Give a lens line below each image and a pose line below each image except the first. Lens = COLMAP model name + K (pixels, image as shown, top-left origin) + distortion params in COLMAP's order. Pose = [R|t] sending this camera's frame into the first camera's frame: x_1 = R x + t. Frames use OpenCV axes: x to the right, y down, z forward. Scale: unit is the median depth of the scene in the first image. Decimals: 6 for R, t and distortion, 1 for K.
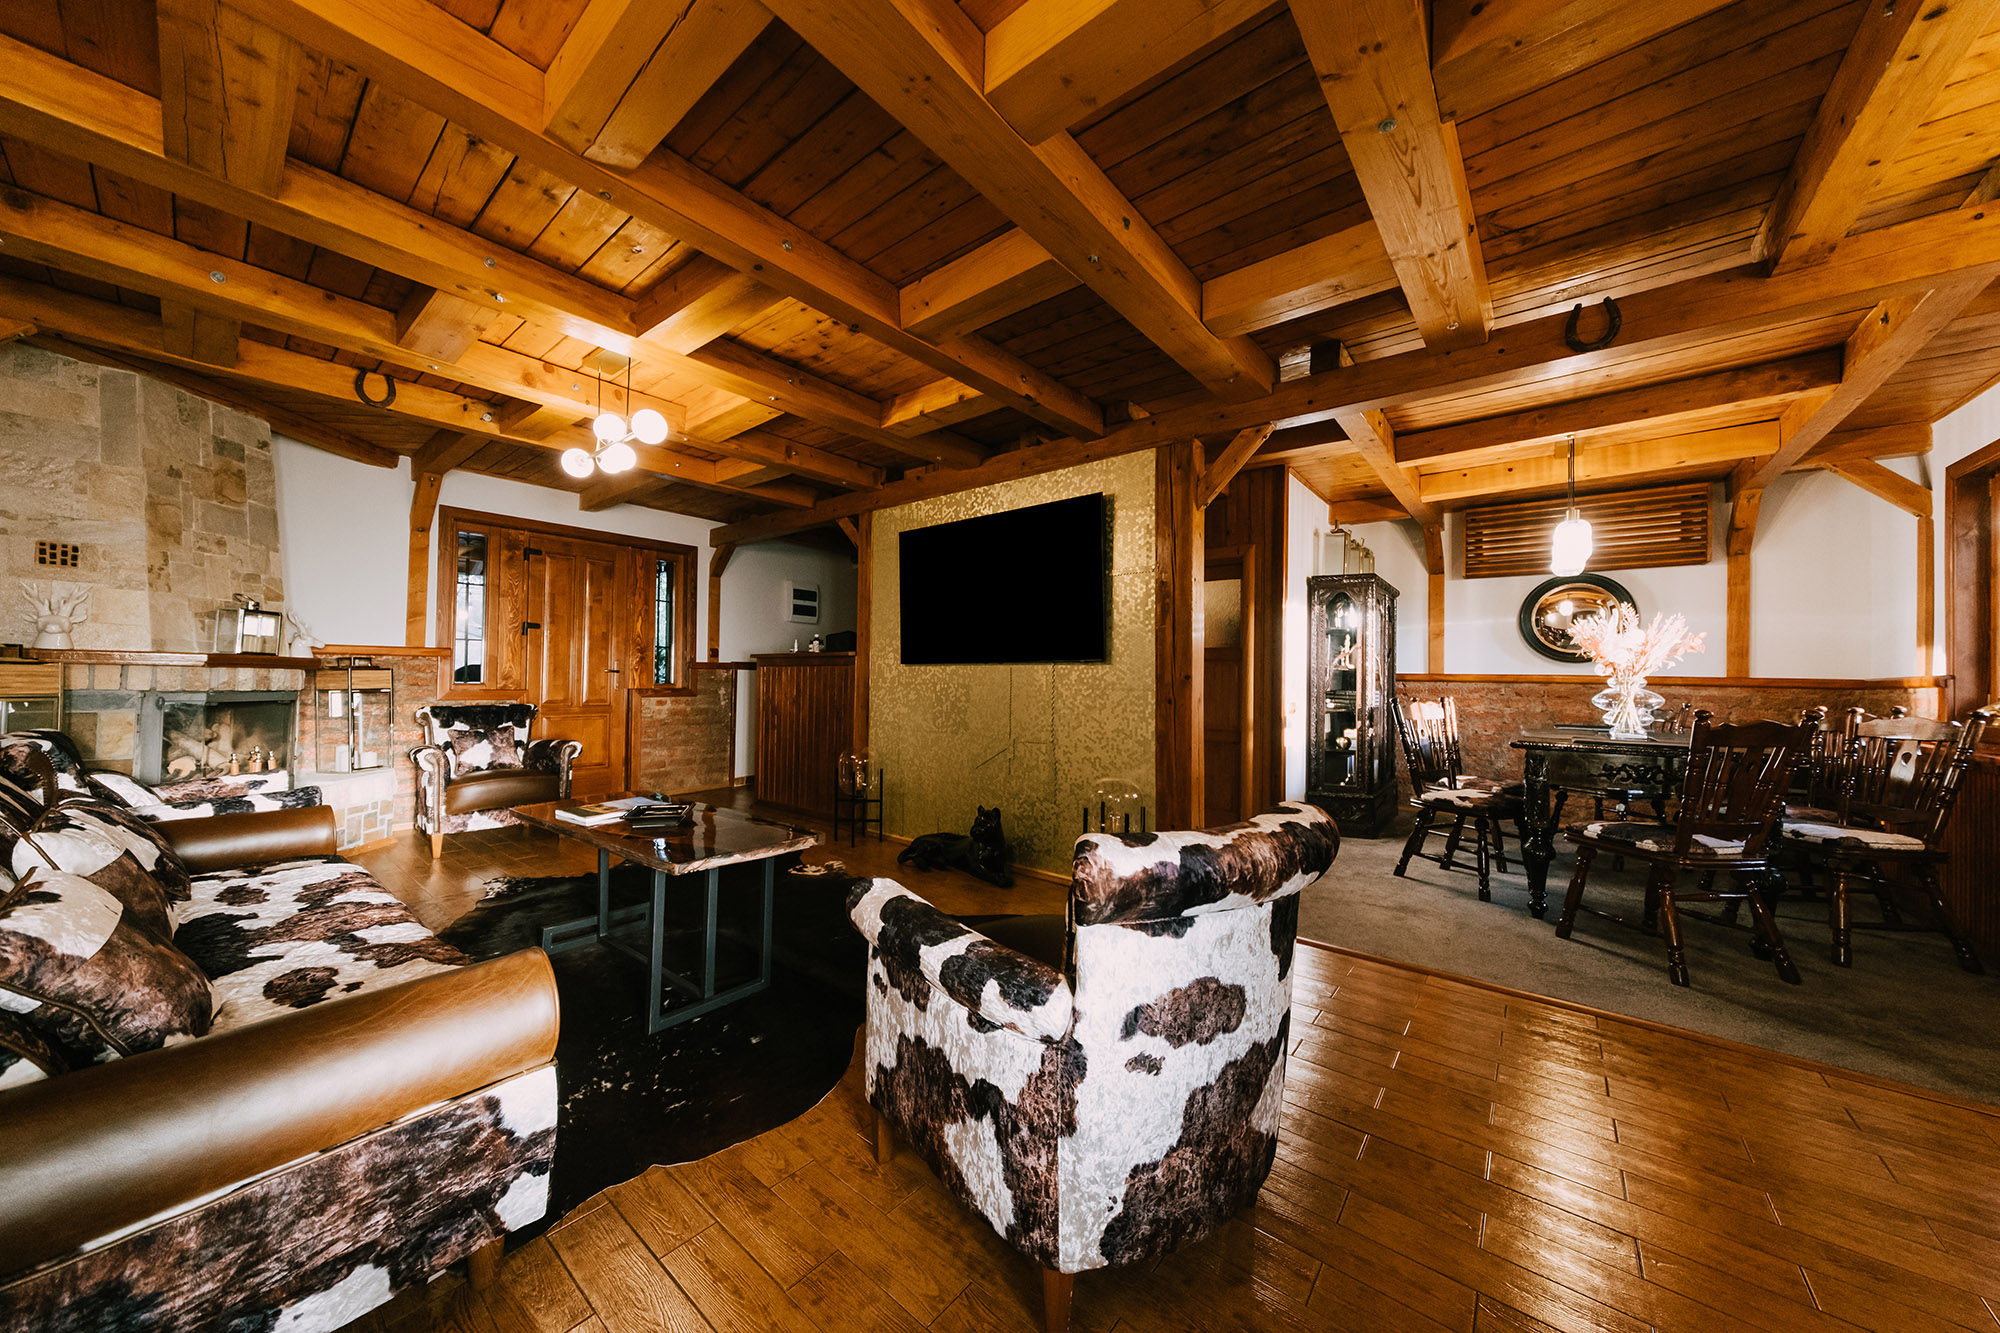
lens RADIAL K [[664.5, 0, 996.6], [0, 664.5, 666.8], [0, 0, 1]] dist [0.000388, 0.000014]
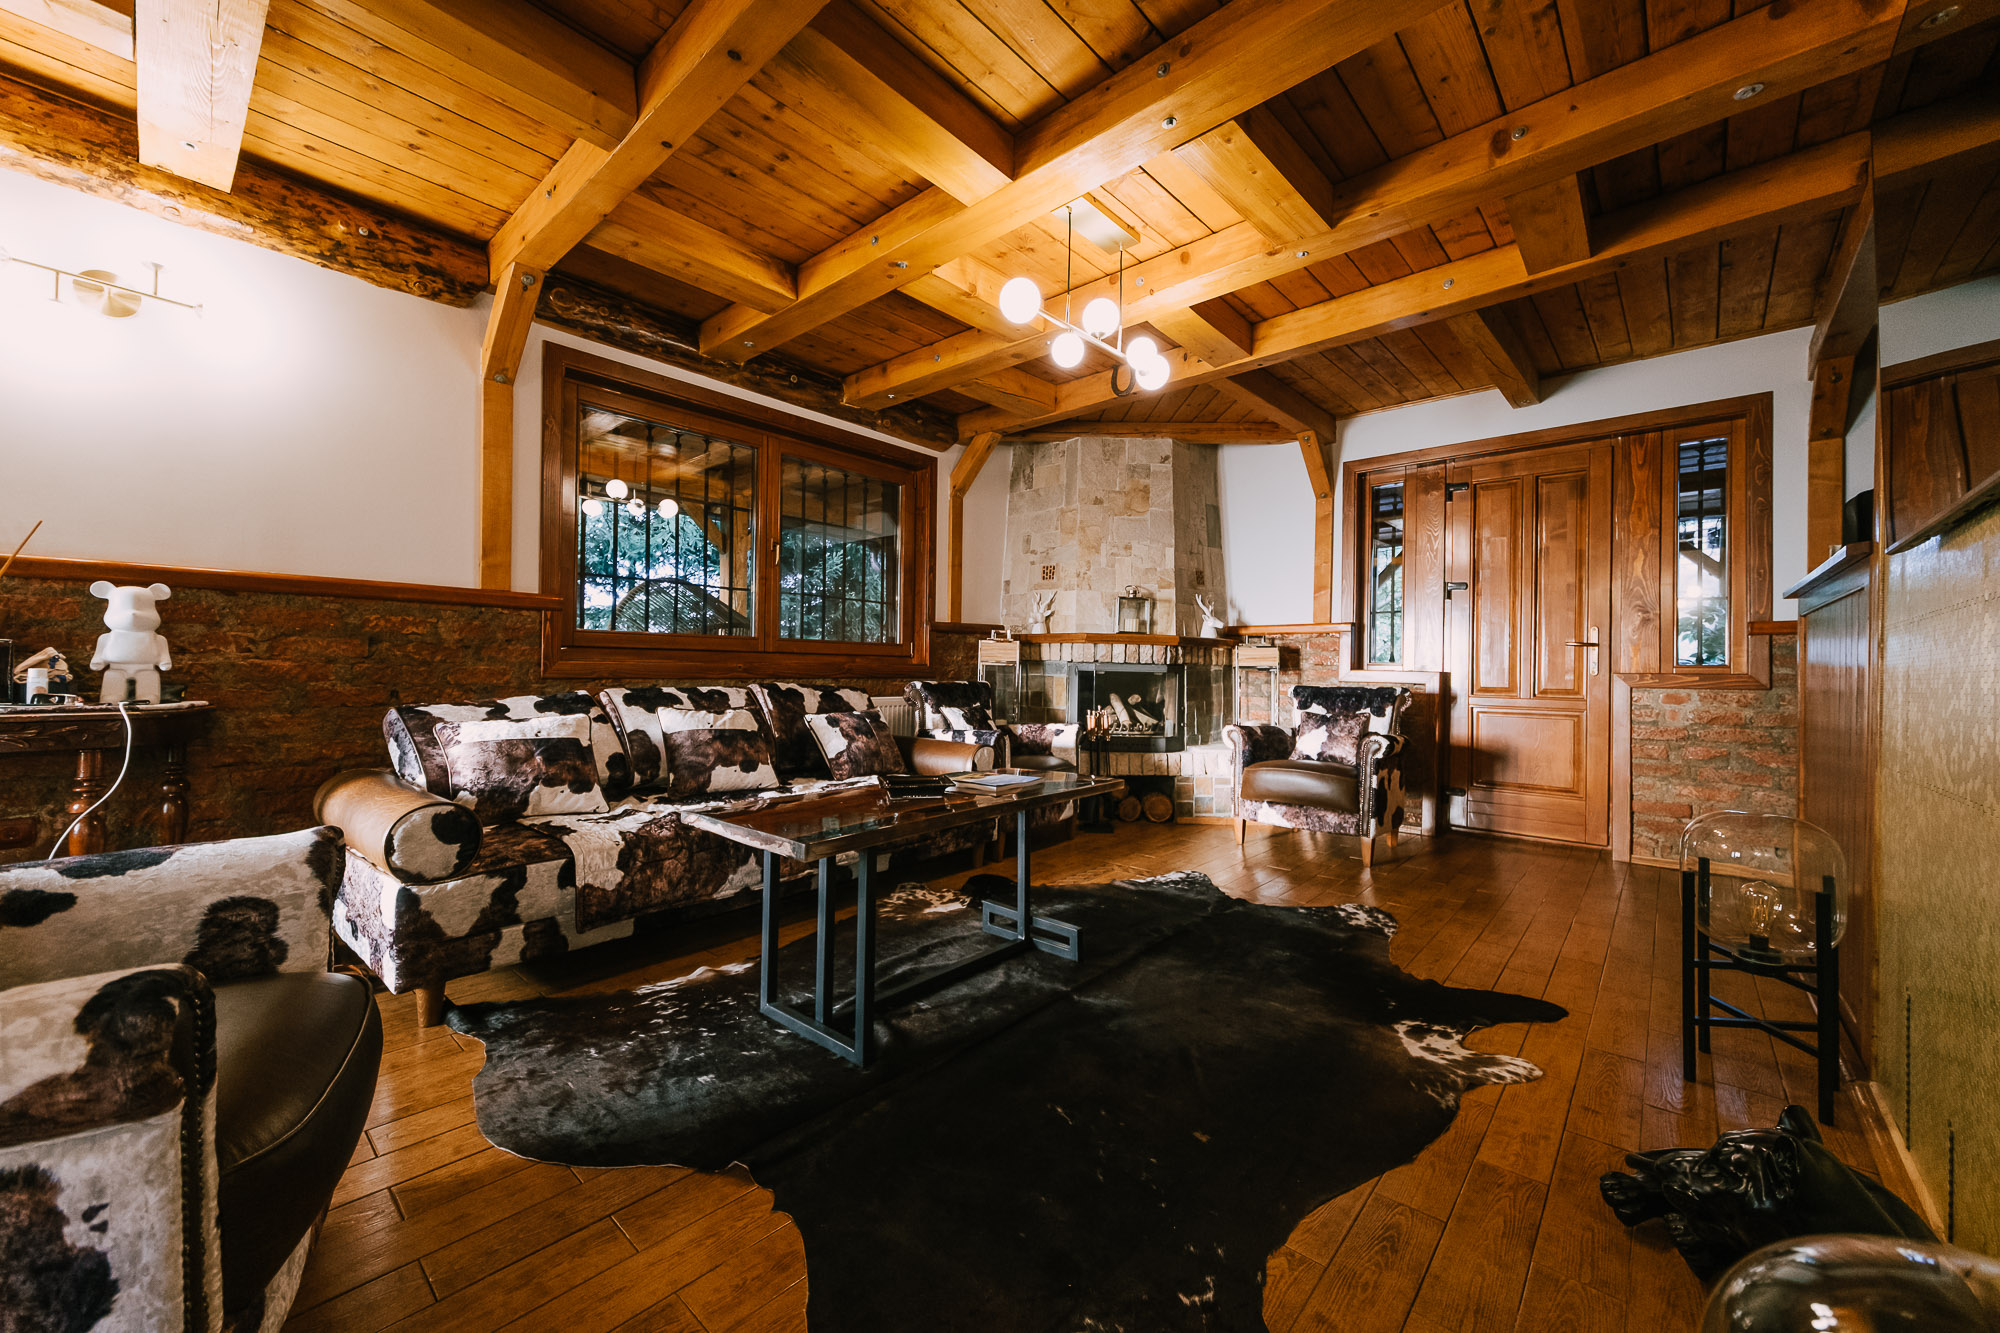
lens RADIAL K [[759.7, 0, 997.7], [0, 759.7, 669.6], [0, 0, 1]] dist [0.002611, 0.000079]
pose [[-0.056152, -0.015852, -0.998296, 0.247628], [0.001989, 0.999870, -0.015989, 0.059929], [0.998420, -0.002884, -0.056114, 0.719620]]
